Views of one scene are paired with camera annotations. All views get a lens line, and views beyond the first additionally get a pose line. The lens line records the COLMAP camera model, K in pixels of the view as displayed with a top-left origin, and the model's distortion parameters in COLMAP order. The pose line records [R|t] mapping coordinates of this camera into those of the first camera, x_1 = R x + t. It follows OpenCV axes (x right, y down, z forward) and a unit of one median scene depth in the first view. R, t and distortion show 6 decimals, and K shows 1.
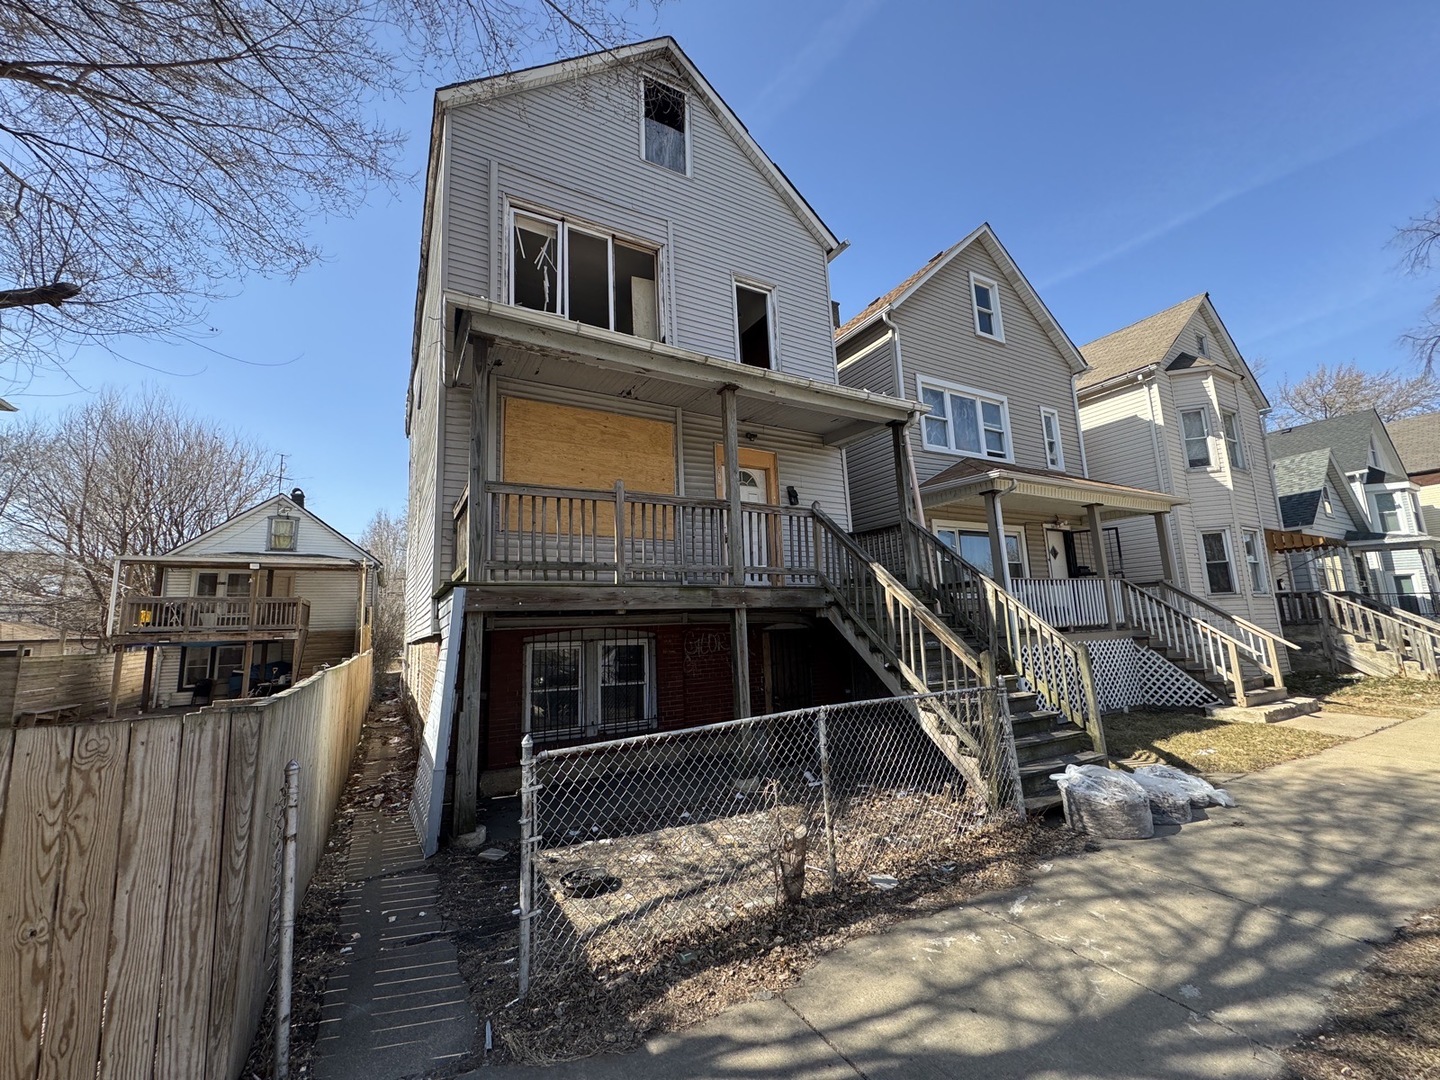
lens RADIAL K [[575.0, 0, 715.8], [0, 575.0, 539.5], [0, 0, 1]] dist [-0.001014, 0.000514]
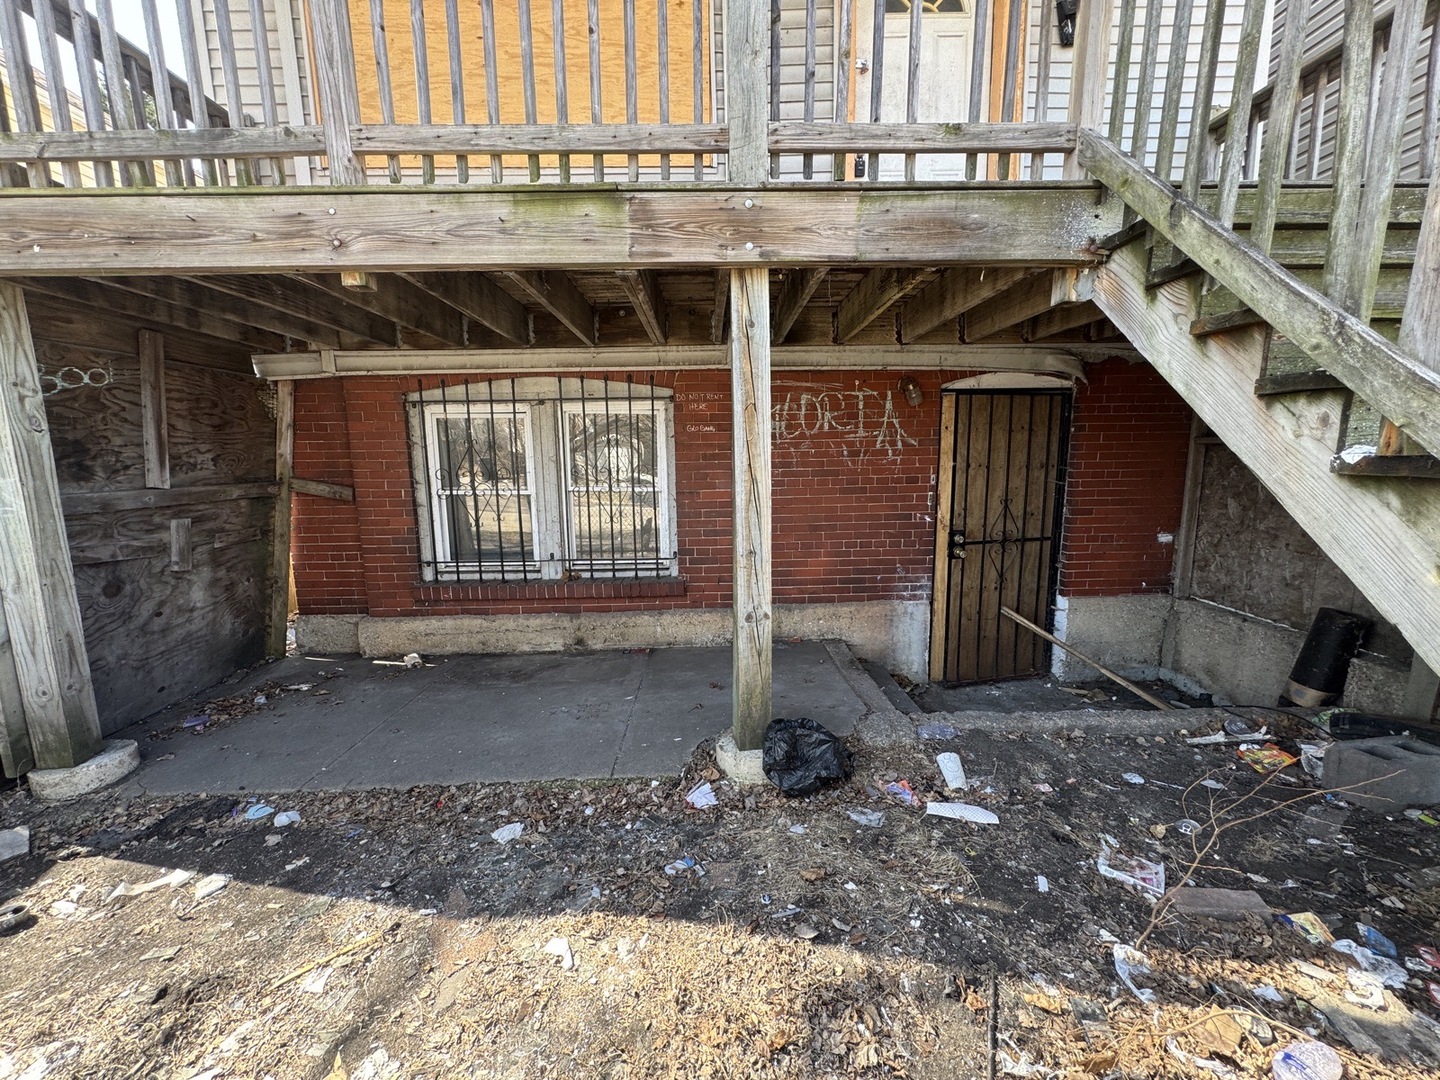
lens RADIAL K [[575.0, 0, 715.8], [0, 575.0, 539.5], [0, 0, 1]] dist [-0.001014, 0.000514]
pose [[0.880532, 0.091980, -0.464976, 0.155715], [0.058122, 0.952634, 0.298512, 0.137928], [0.470410, -0.289875, 0.833479, 0.569521]]
